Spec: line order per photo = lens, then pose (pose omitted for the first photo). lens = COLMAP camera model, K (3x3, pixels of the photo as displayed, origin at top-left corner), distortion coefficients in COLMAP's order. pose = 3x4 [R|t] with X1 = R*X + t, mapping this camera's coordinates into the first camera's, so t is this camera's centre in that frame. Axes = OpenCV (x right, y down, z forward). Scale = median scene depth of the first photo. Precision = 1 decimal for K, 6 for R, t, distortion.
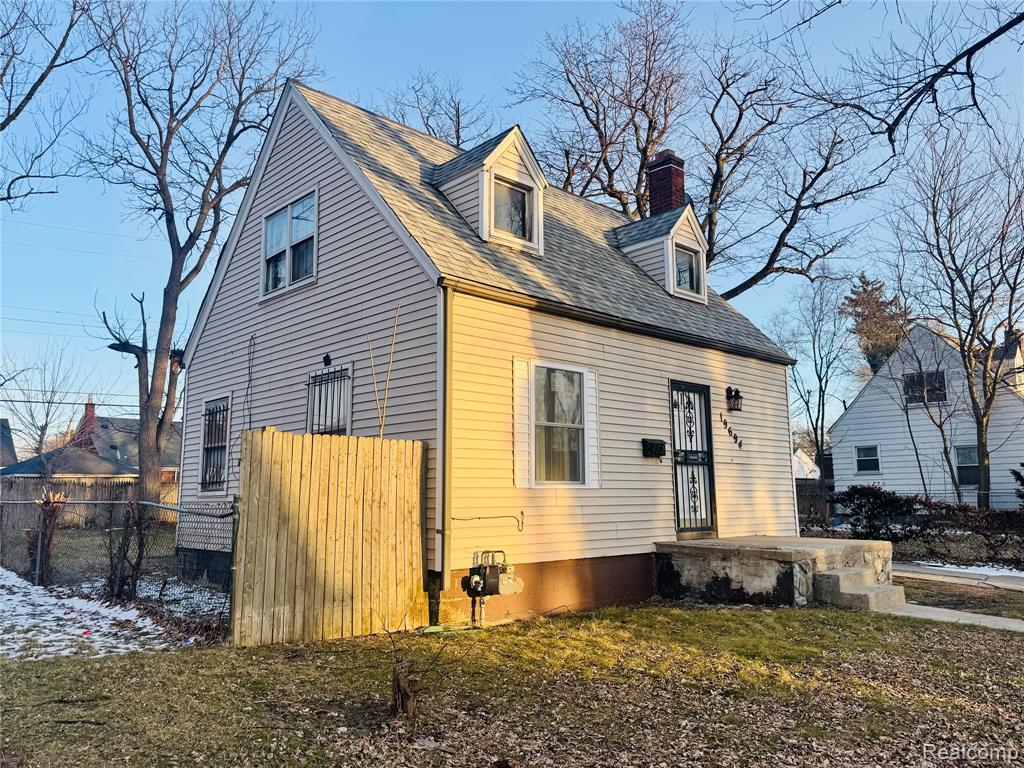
lens RADIAL K [[774.1, 0, 512.0], [0, 774.1, 384.0], [0, 0, 1]] dist [0.068726, -0.000131]
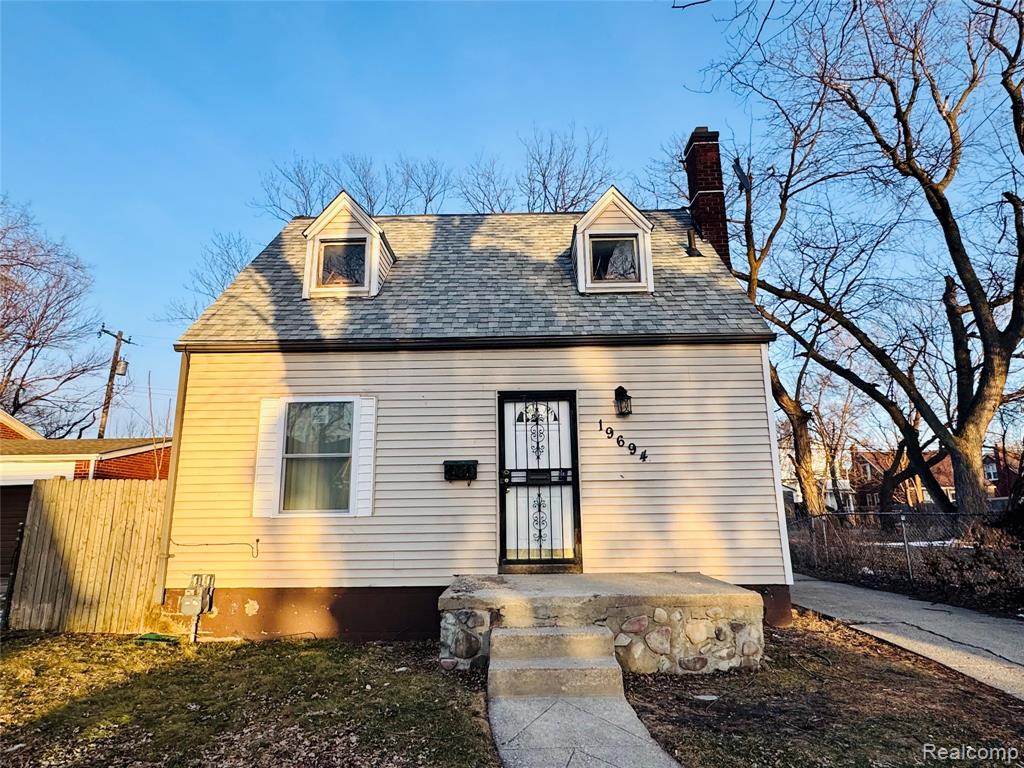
lens RADIAL K [[614.3, 0, 512.0], [0, 614.3, 384.0], [0, 0, 1]] dist [-0.008893, -0.001144]
pose [[0.713101, -0.151432, -0.684511, 0.730109], [0.107395, 0.988464, -0.106795, 0.065685], [0.692787, 0.002642, 0.721137, 0.516348]]
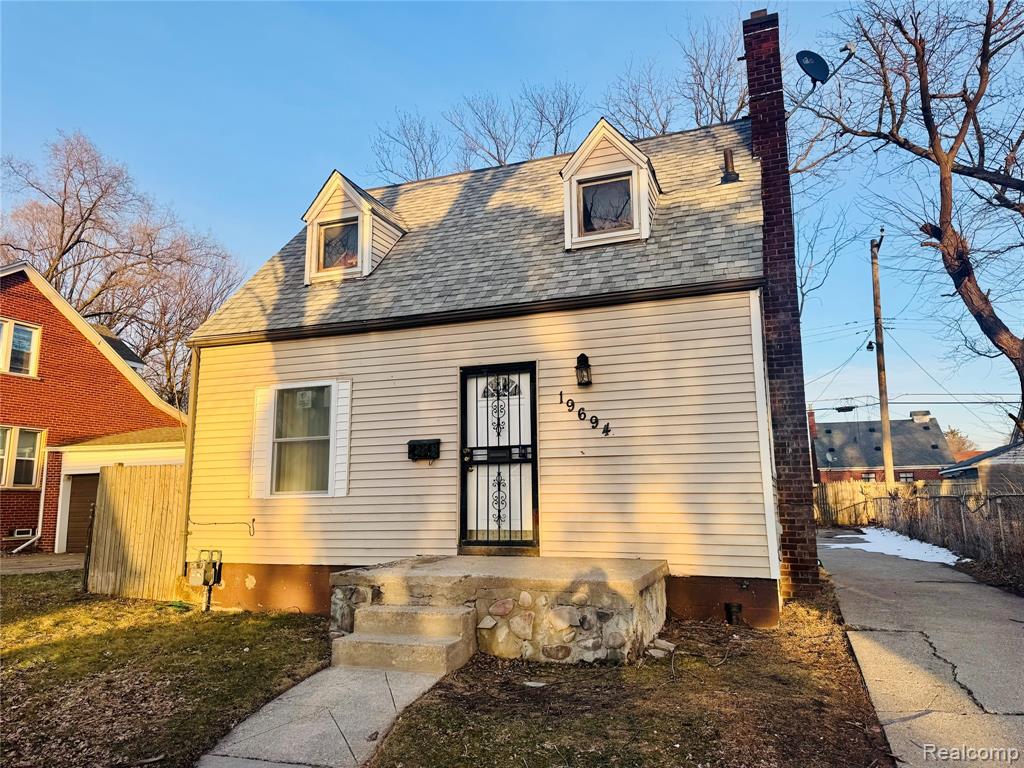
lens RADIAL K [[717.6, 0, 512.0], [0, 717.6, 384.0], [0, 0, 1]] dist [0.154867, -0.282809]
pose [[0.437053, -0.141033, -0.888310, 0.974837], [0.136773, 0.986566, -0.089339, 0.095575], [0.888976, -0.082451, 0.450471, 0.714007]]
